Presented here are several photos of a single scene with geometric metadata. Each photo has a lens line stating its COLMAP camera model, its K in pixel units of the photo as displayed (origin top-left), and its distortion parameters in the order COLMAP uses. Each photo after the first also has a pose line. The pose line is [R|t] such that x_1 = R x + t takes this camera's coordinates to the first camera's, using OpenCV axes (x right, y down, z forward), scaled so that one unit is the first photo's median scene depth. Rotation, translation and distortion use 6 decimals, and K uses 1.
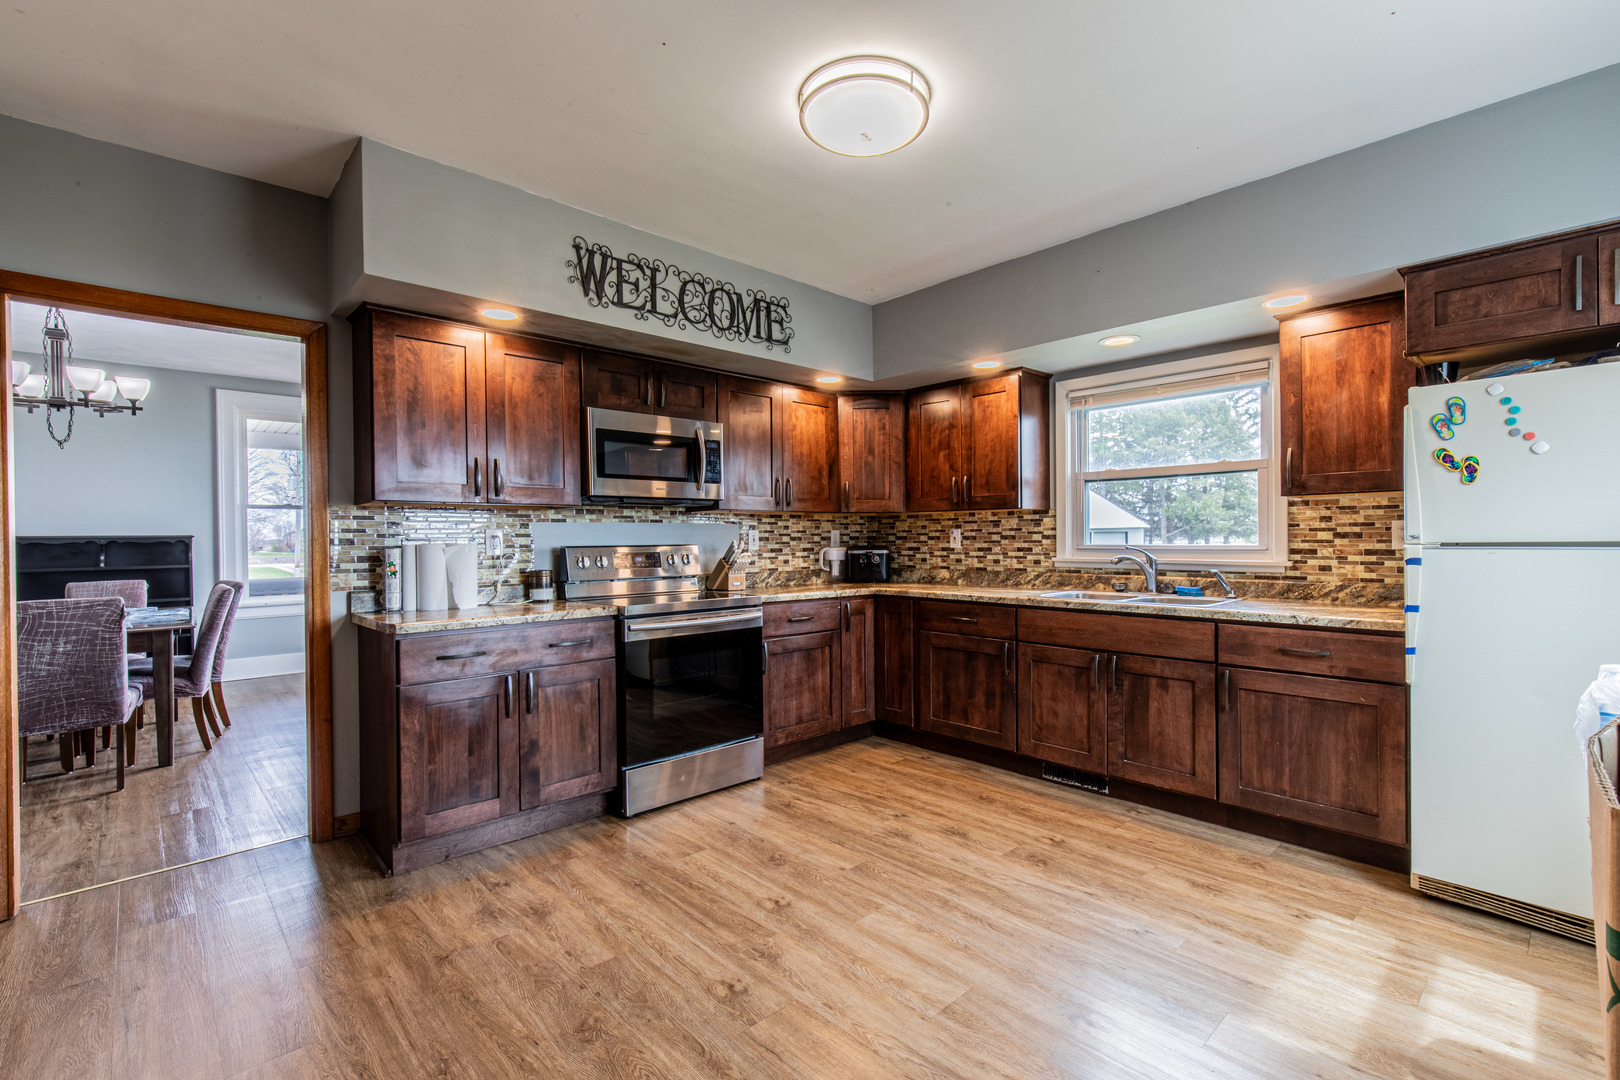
lens RADIAL K [[729.5, 0, 826.1], [0, 729.5, 542.1], [0, 0, 1]] dist [0.003344, -0.000759]
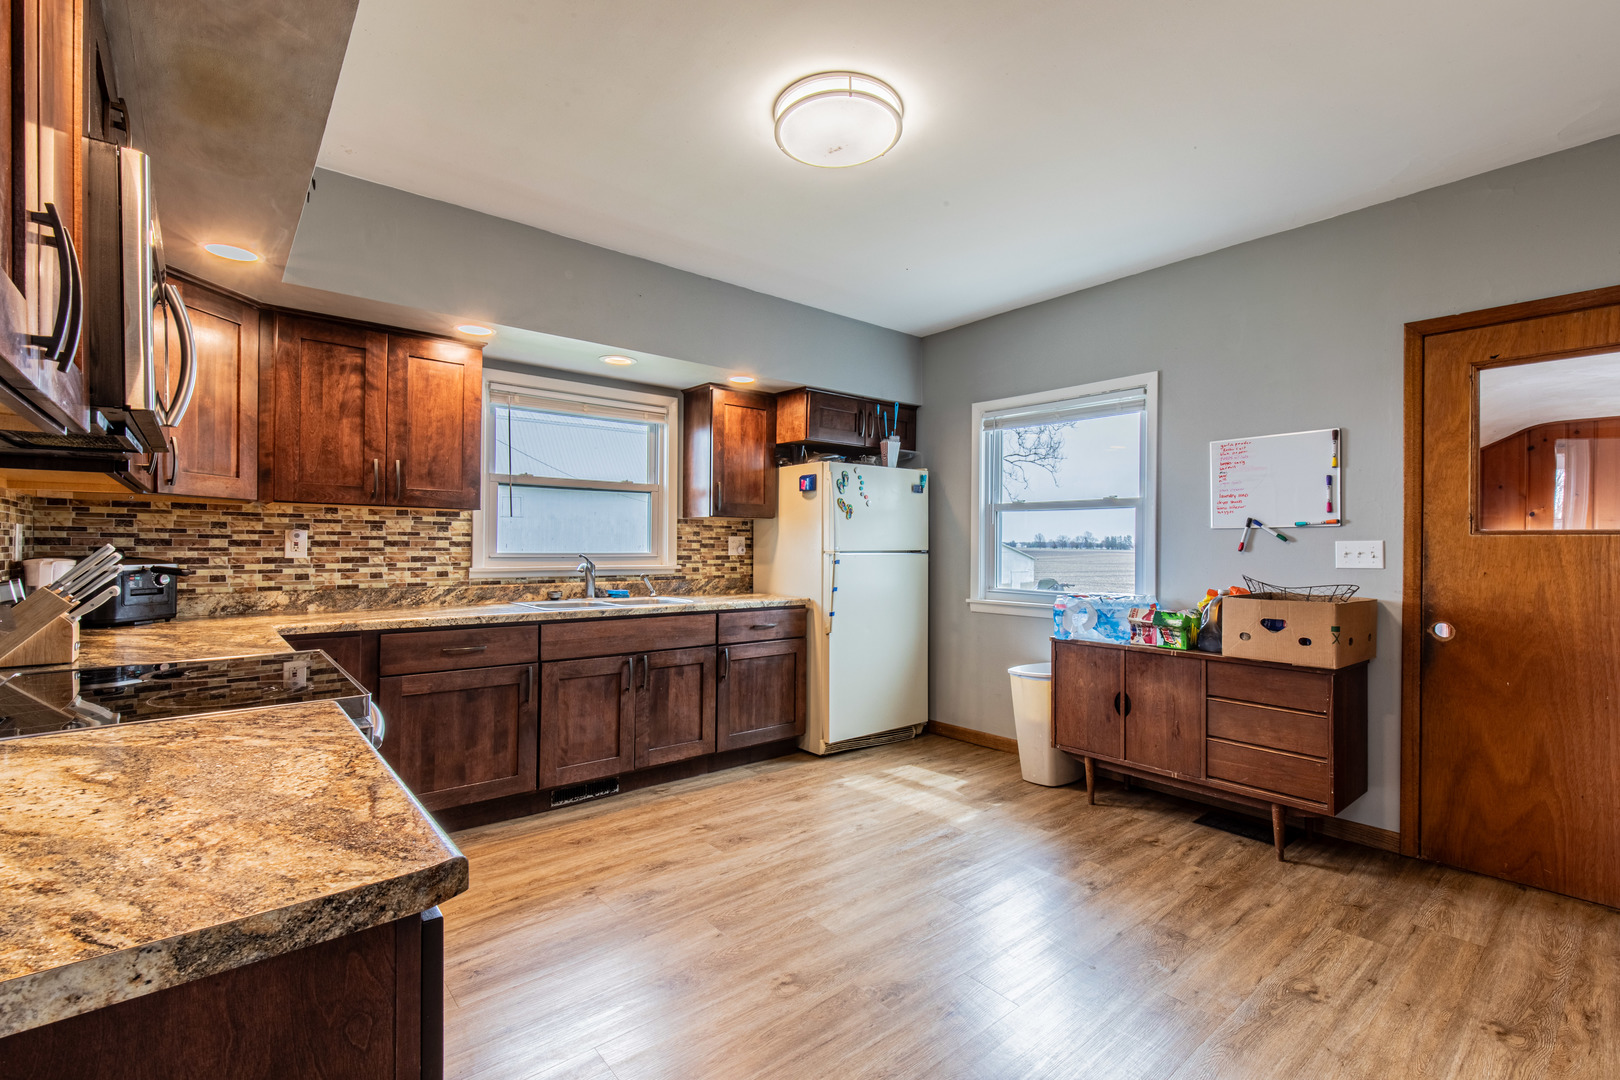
lens RADIAL K [[729.5, 0, 826.1], [0, 729.5, 542.1], [0, 0, 1]] dist [0.003344, -0.000759]
pose [[0.045902, 0.012674, 0.998866, -0.657261], [-0.001812, 0.999919, -0.012604, 0.000998], [-0.998944, -0.001231, 0.045921, 0.666916]]
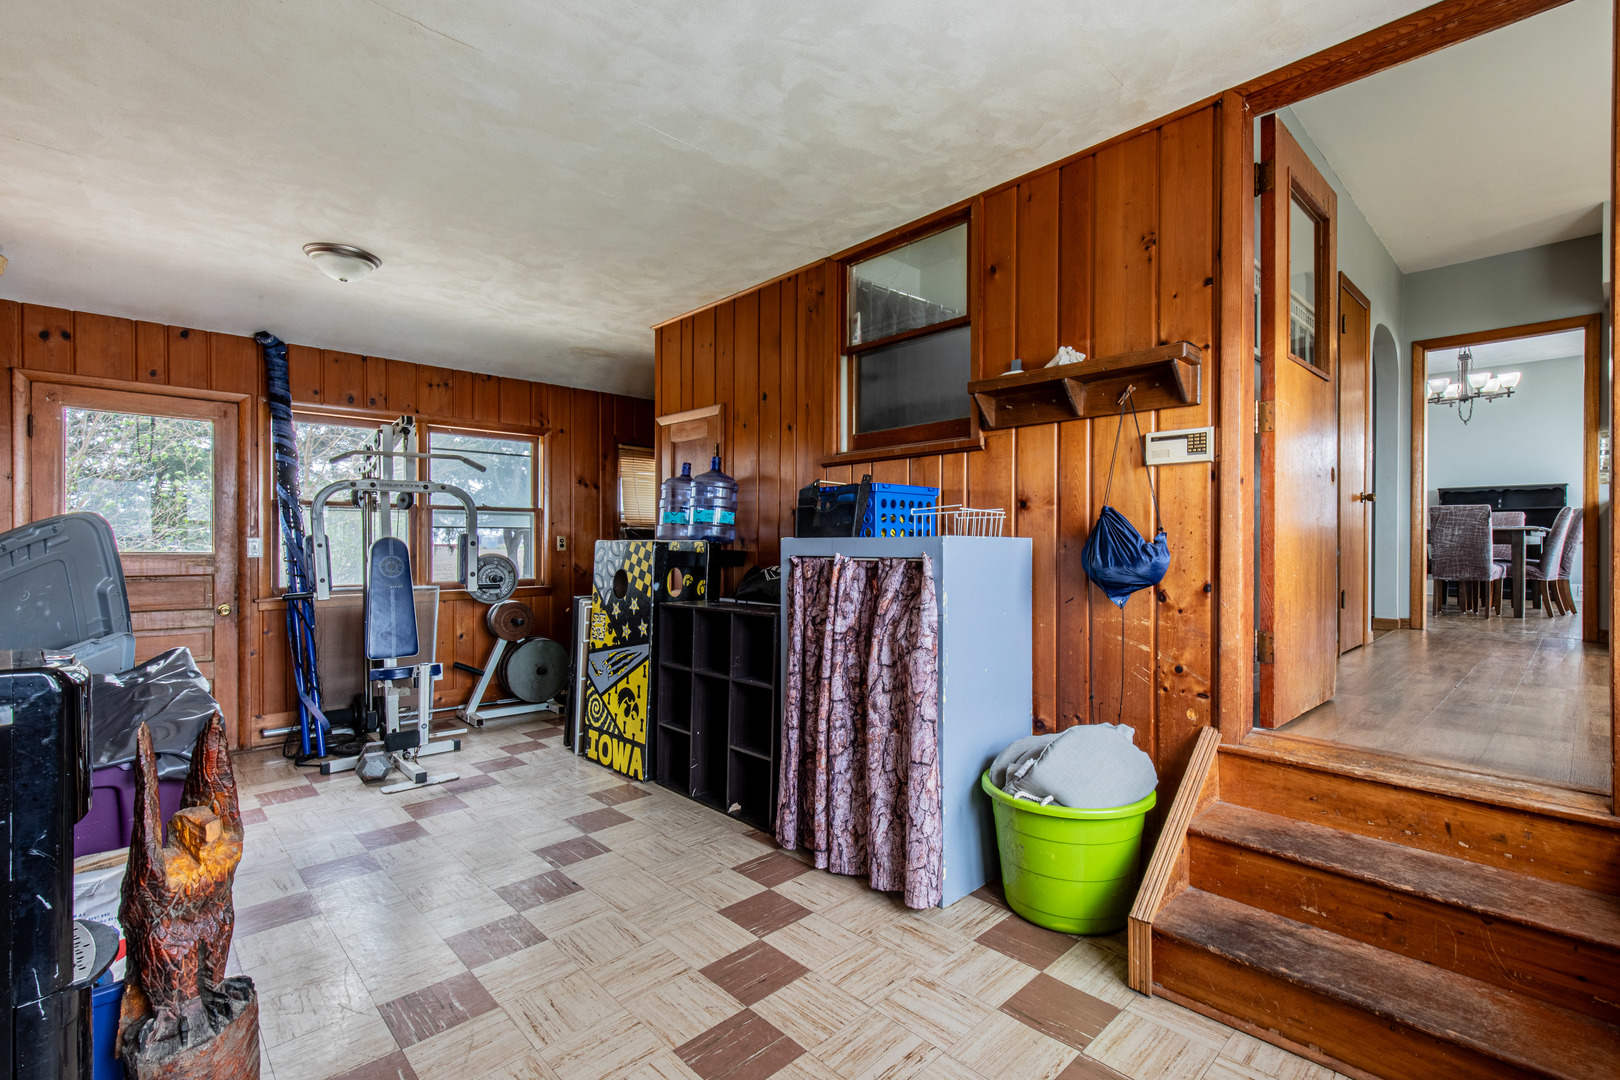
lens RADIAL K [[729.5, 0, 826.1], [0, 729.5, 542.1], [0, 0, 1]] dist [0.003344, -0.000759]
pose [[0.006868, 0.012658, -0.999896, 0.363842], [-0.007707, 0.999891, 0.012605, 0.076229], [0.999947, 0.007619, 0.006965, -0.276445]]
